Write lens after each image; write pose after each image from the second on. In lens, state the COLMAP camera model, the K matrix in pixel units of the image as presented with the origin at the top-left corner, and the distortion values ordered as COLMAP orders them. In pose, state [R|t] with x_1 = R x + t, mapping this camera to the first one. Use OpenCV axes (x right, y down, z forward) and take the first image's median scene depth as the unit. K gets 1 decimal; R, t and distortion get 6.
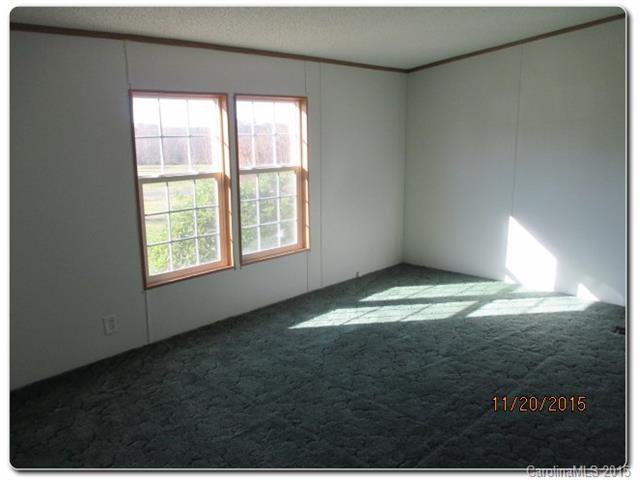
lens RADIAL K [[509.5, 0, 331.8], [0, 509.5, 227.3], [0, 0, 1]] dist [-0.040115, 0.000230]
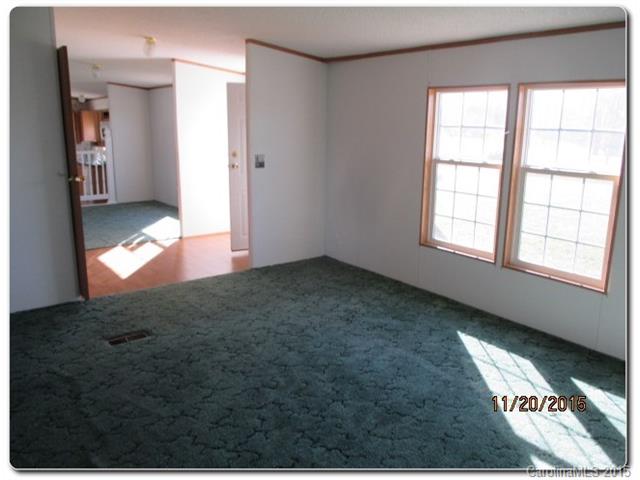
lens RADIAL K [[509.5, 0, 331.8], [0, 509.5, 227.3], [0, 0, 1]] dist [-0.040115, 0.000230]
pose [[-0.139171, 0.214524, -0.966753, 0.882092], [-0.201588, 0.949674, 0.239754, -0.179075], [0.969533, 0.228253, -0.088922, 0.882344]]
